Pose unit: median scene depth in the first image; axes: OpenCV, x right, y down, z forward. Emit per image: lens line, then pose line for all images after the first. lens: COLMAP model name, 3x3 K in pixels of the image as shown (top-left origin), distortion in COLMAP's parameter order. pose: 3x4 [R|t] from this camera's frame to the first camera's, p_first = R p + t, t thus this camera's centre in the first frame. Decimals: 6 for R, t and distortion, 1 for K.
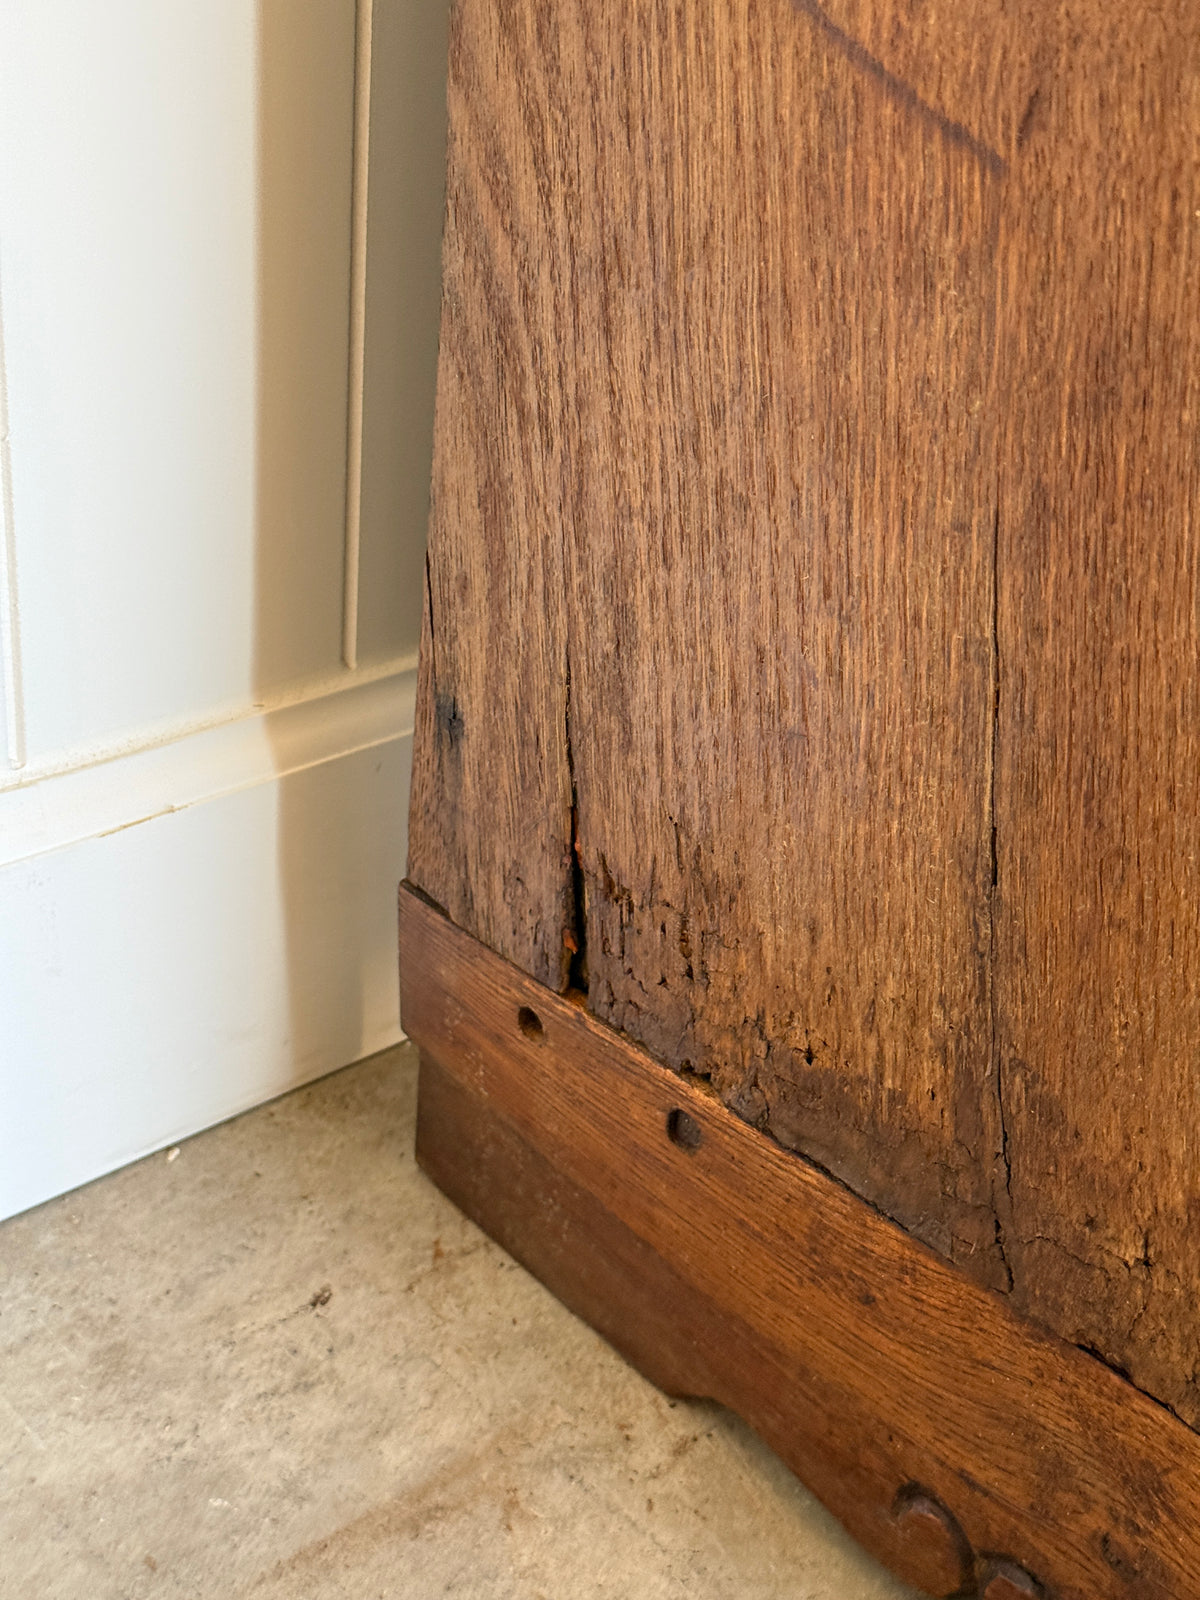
lens RADIAL K [[2249.0, 0, 590.1], [0, 2249.0, 807.5], [0, 0, 1]] dist [0.198250, -0.452672]
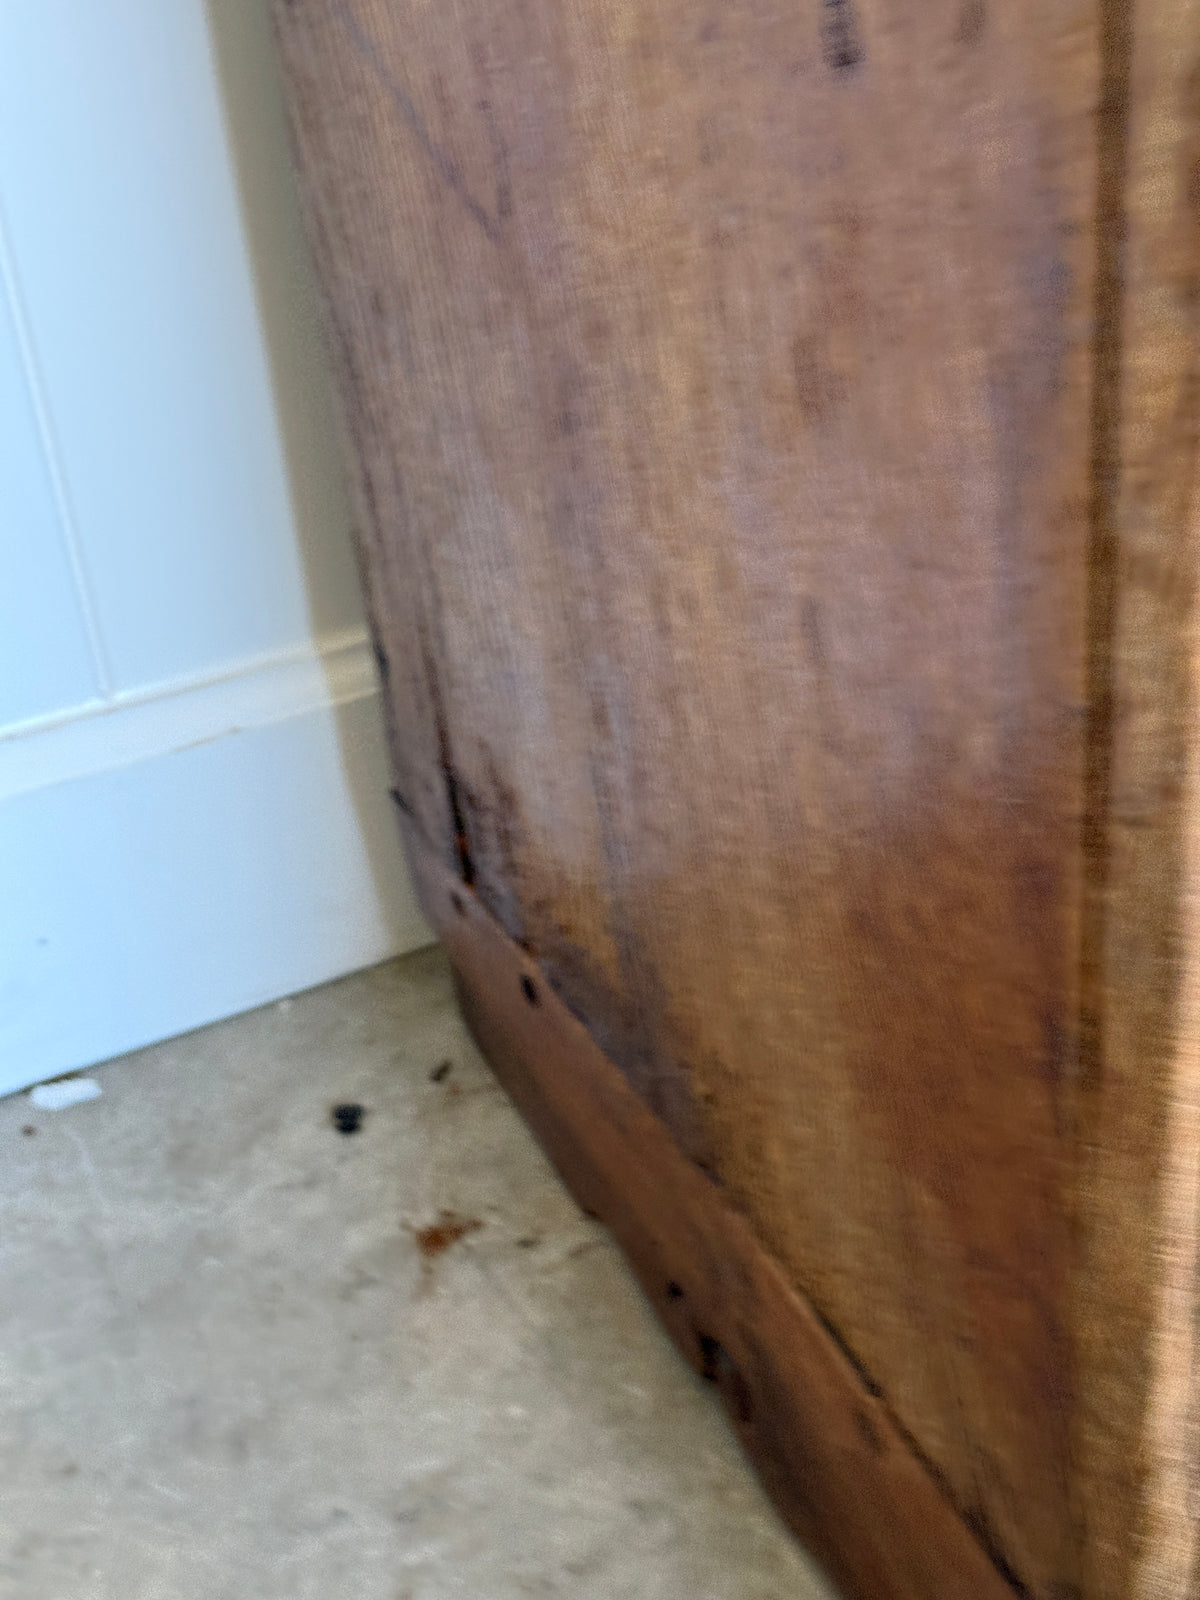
lens RADIAL K [[2249.0, 0, 590.1], [0, 2249.0, 807.5], [0, 0, 1]] dist [0.198250, -0.452672]
pose [[0.948679, 0.014182, -0.315921, 0.436300], [-0.002101, 0.999254, 0.038550, -0.005193], [0.316232, -0.035908, 0.948002, -0.147419]]
